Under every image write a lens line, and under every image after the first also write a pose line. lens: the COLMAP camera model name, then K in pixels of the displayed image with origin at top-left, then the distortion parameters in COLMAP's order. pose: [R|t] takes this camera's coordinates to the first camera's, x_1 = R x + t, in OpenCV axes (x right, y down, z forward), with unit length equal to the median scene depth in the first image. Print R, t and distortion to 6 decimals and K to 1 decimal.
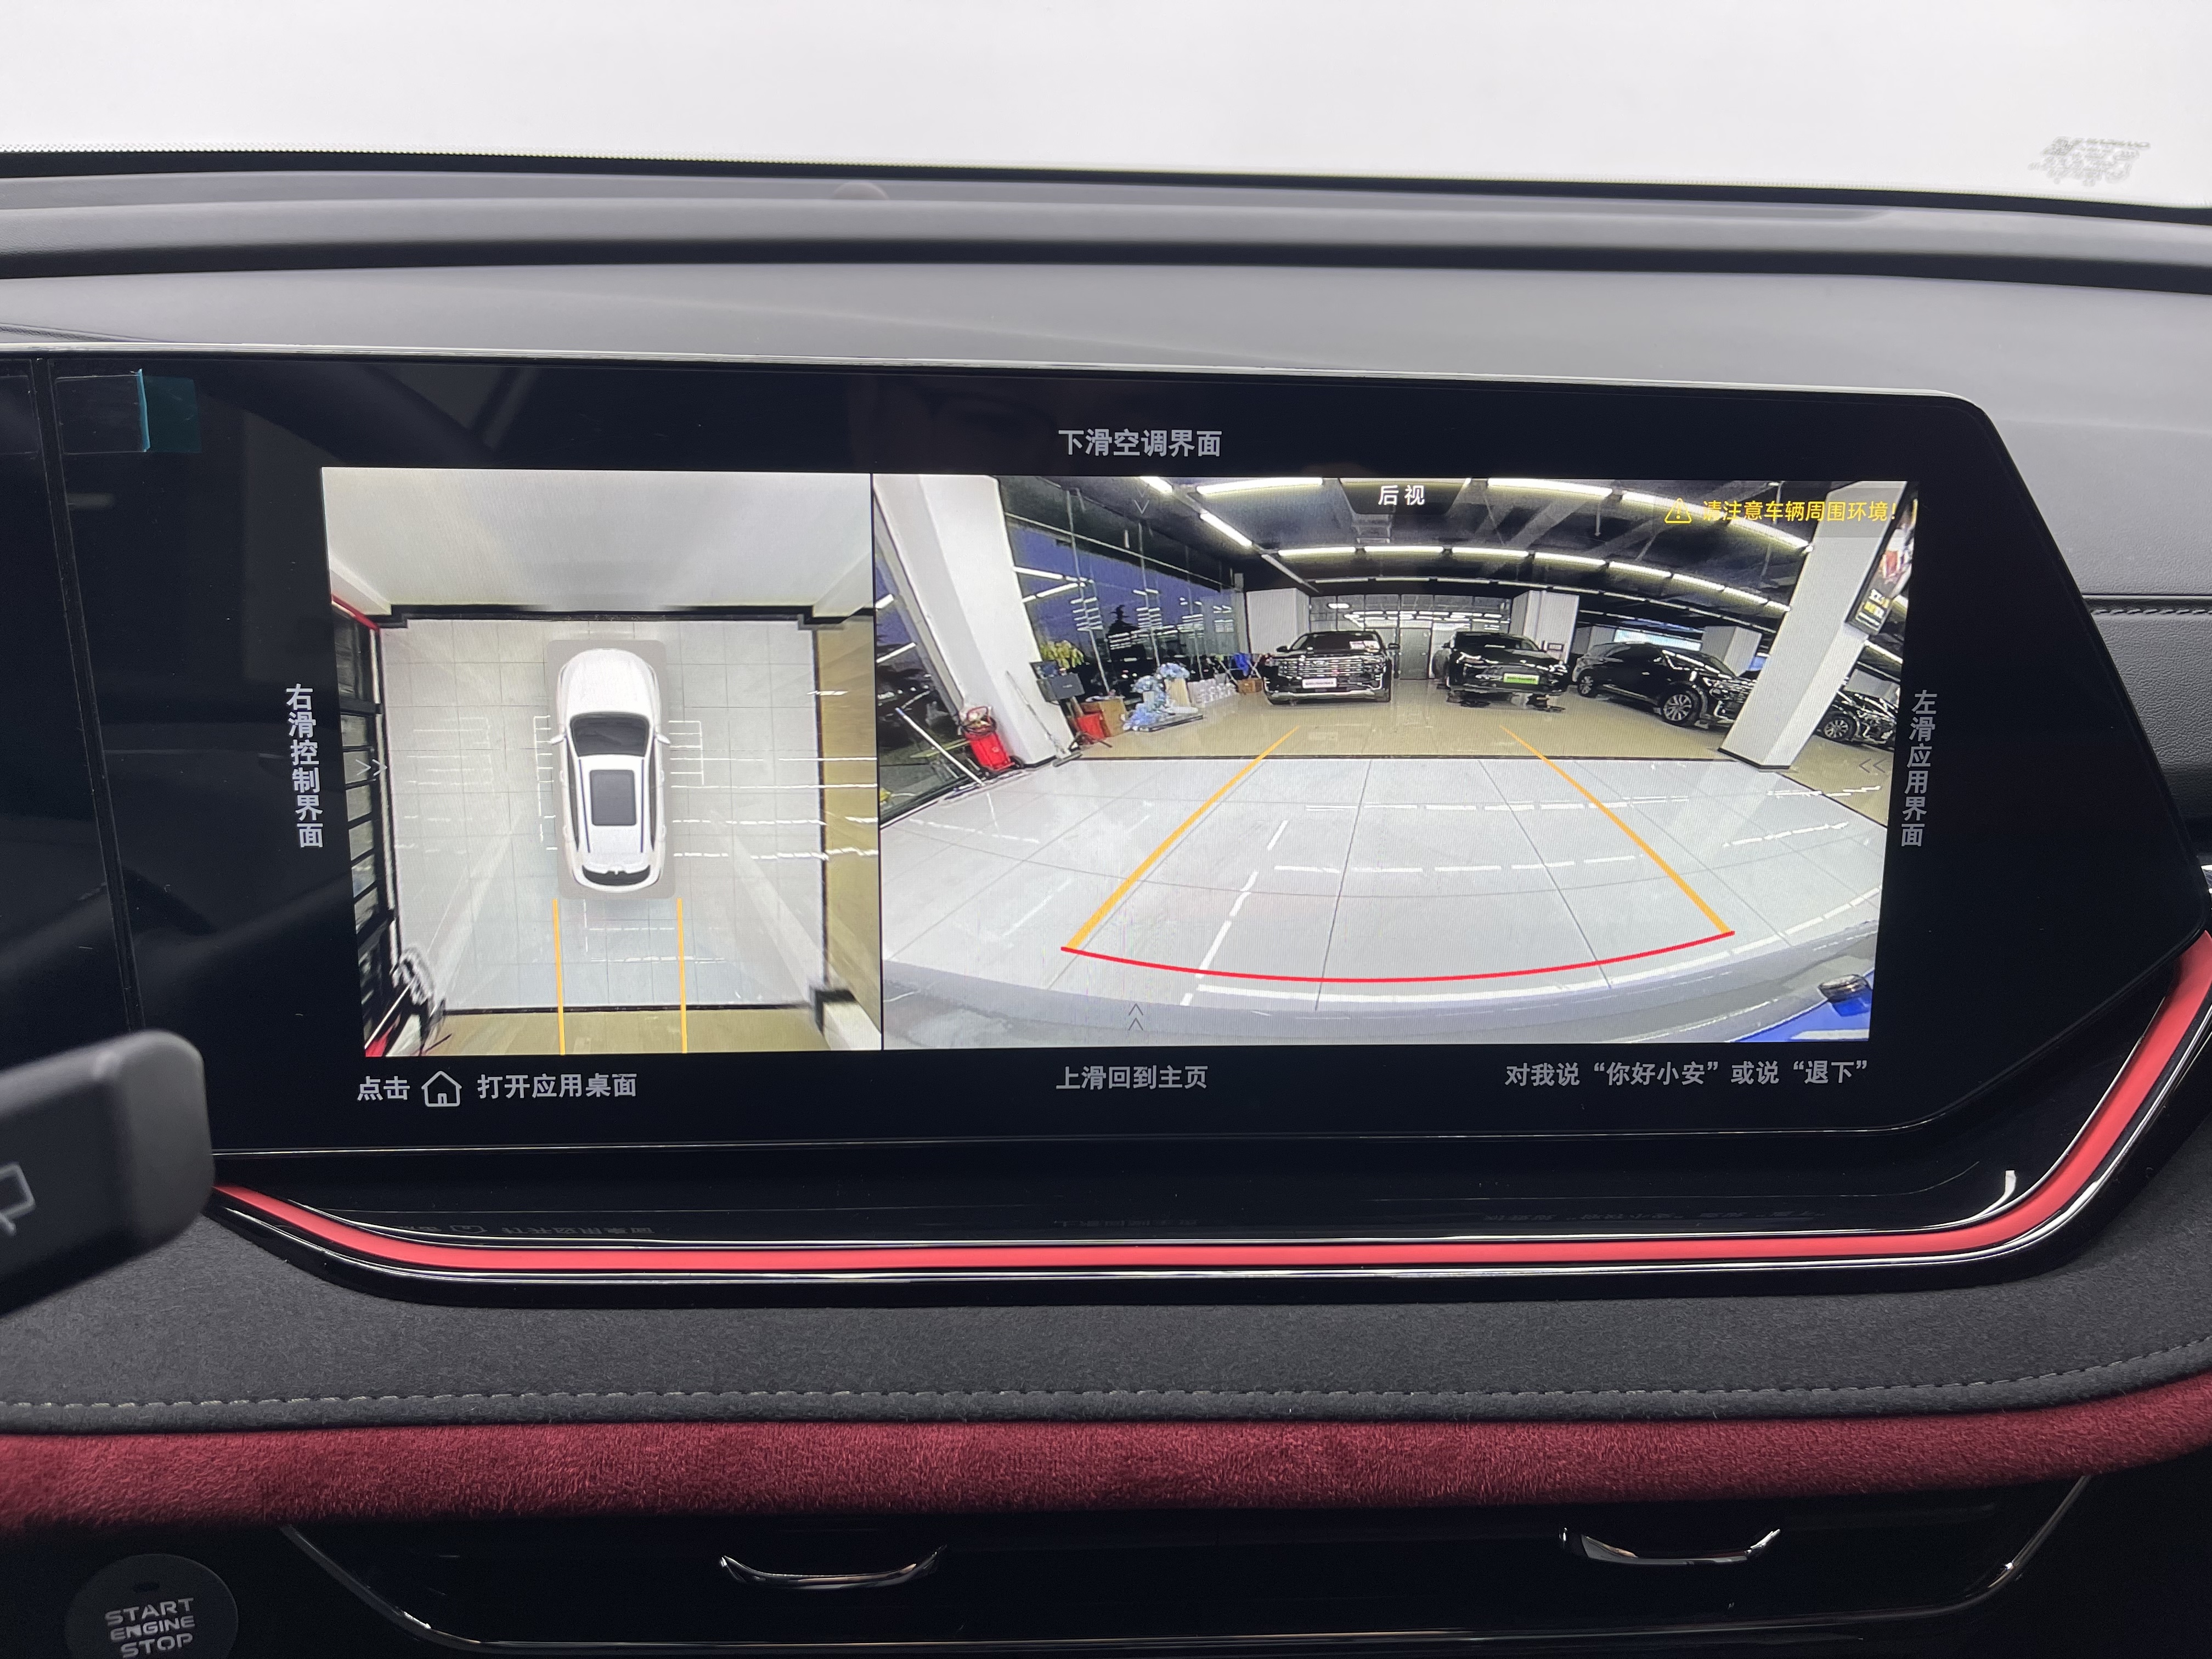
lens RADIAL K [[1584.0, 0, 1180.6], [0, 1584.0, 819.3], [0, 0, 1]] dist [0.006617, -0.013147]
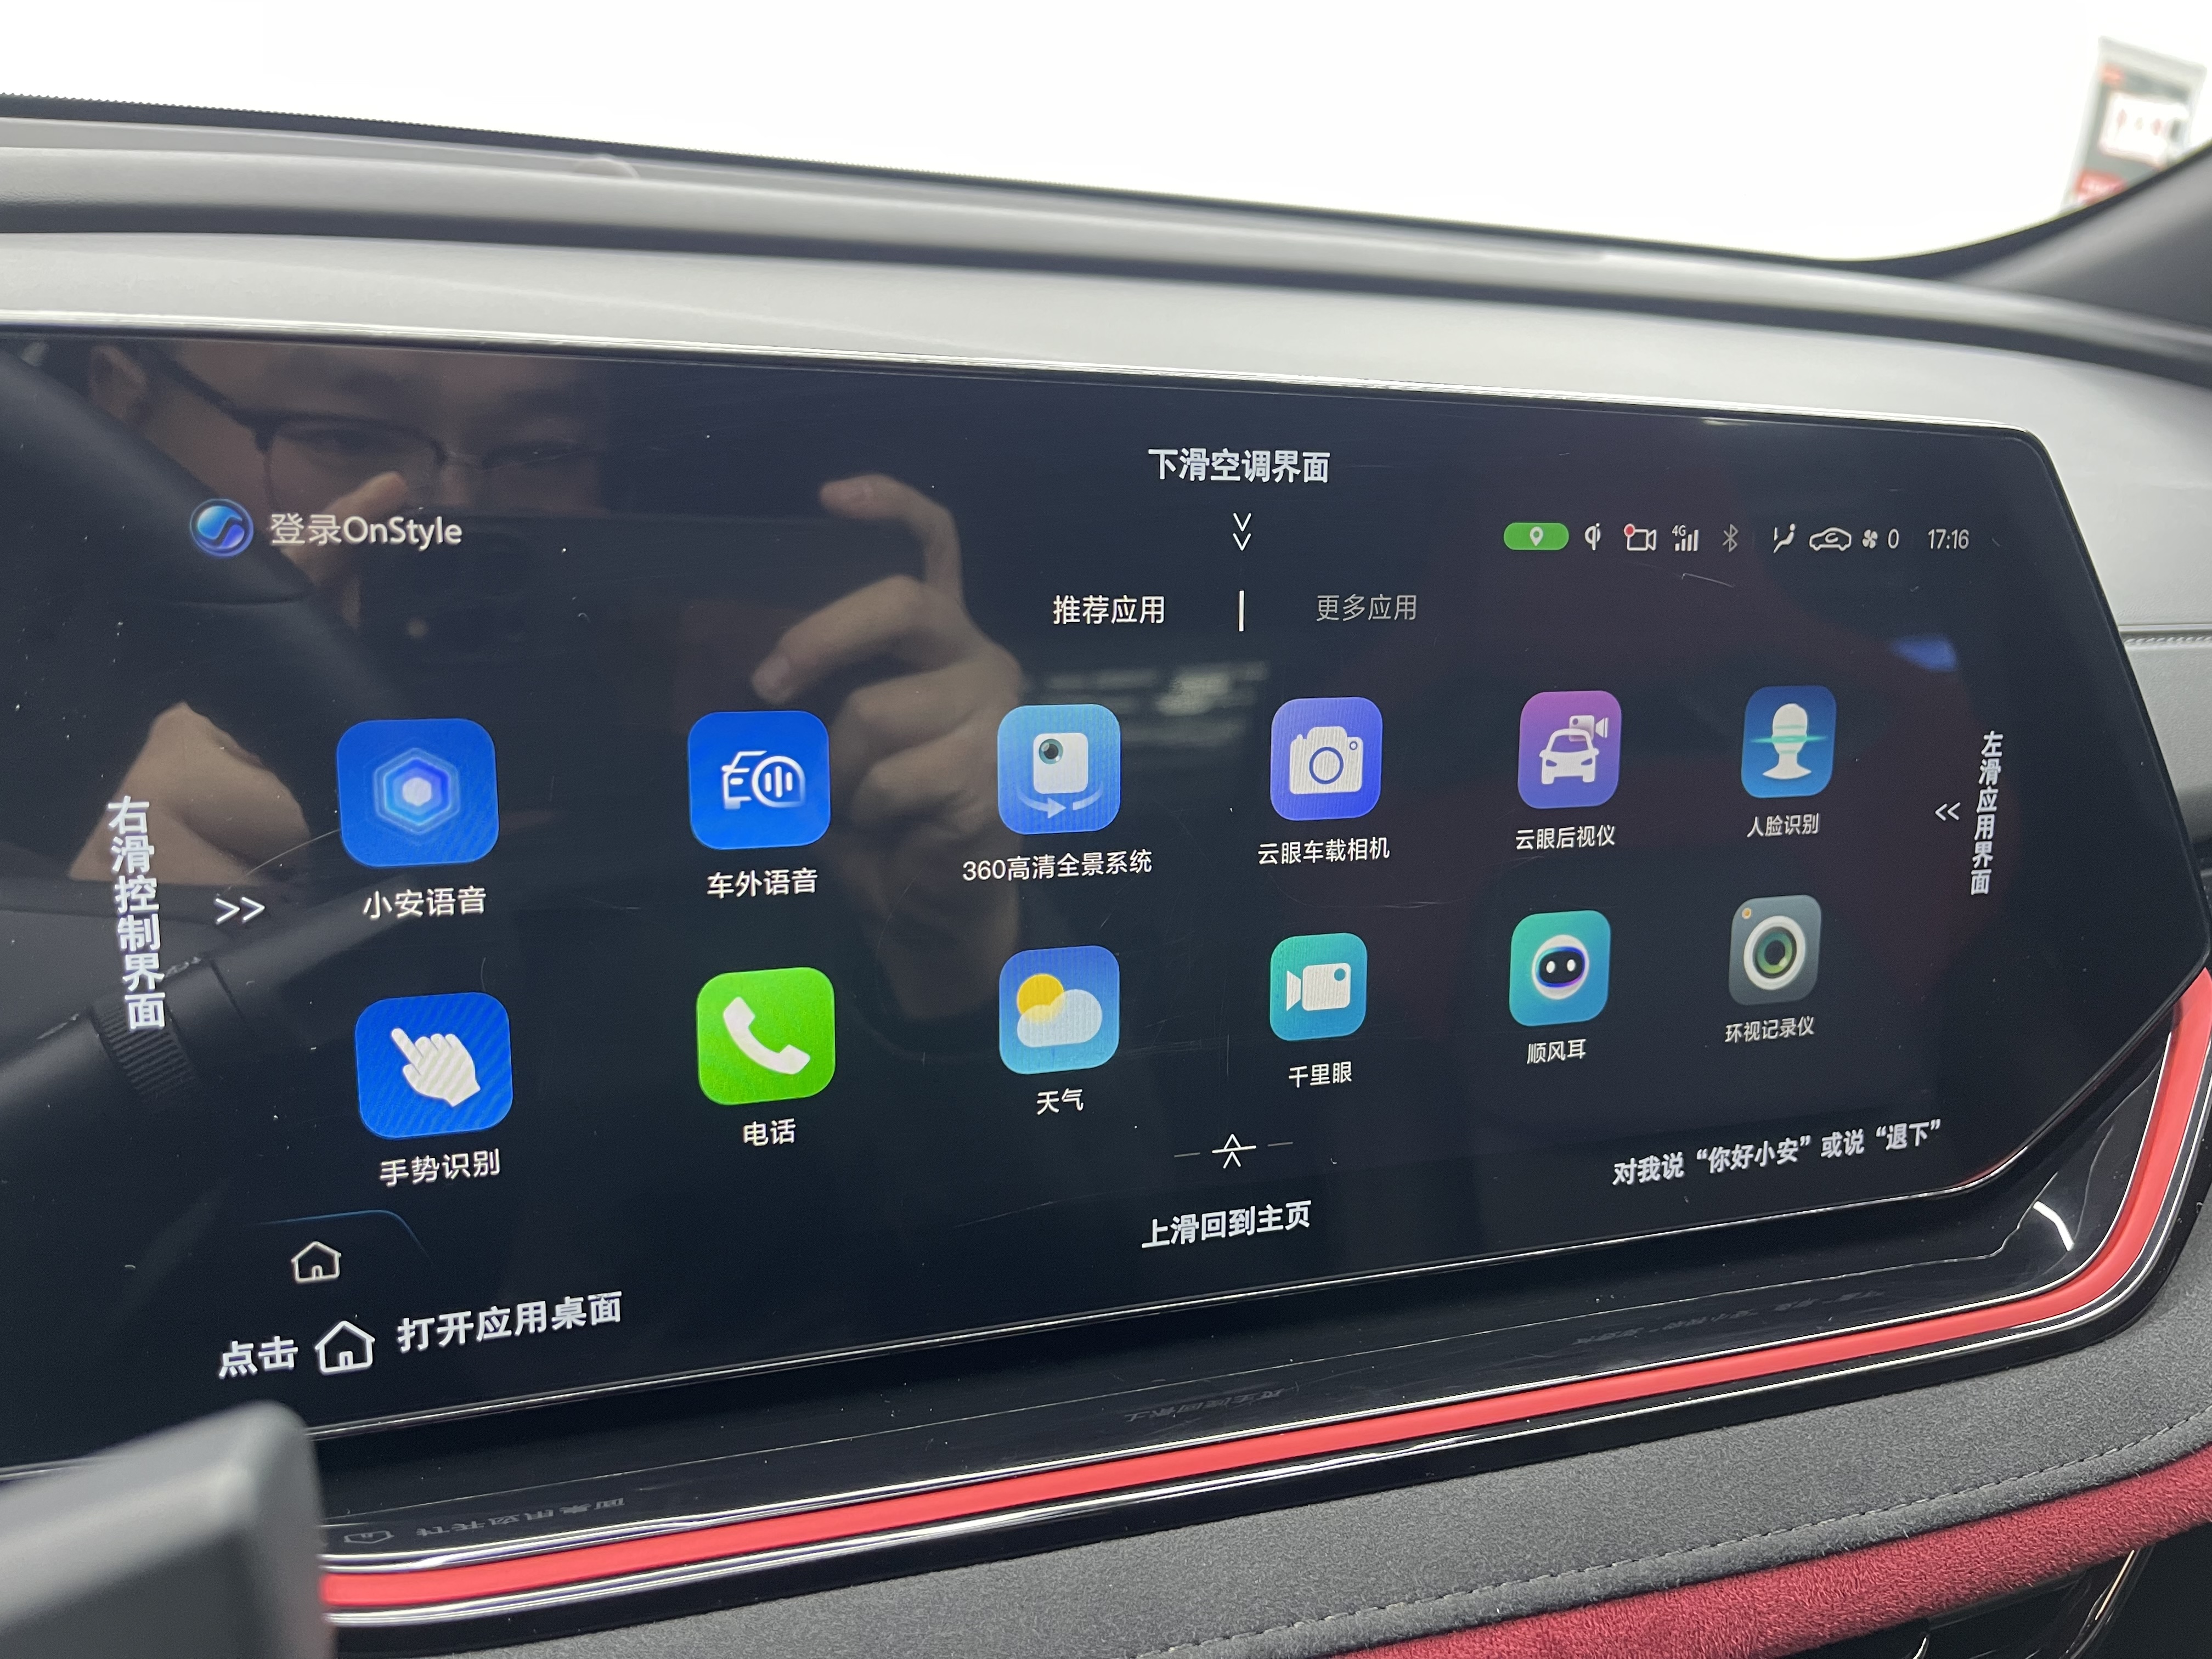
lens RADIAL K [[1584.0, 0, 1091.8], [0, 1584.0, 820.0], [0, 0, 1]] dist [0.006617, -0.013147]
pose [[0.967195, -0.044494, 0.250106, -0.307126], [0.048562, 0.998769, -0.010116, -0.045474], [-0.249349, 0.021930, 0.968165, 0.210450]]
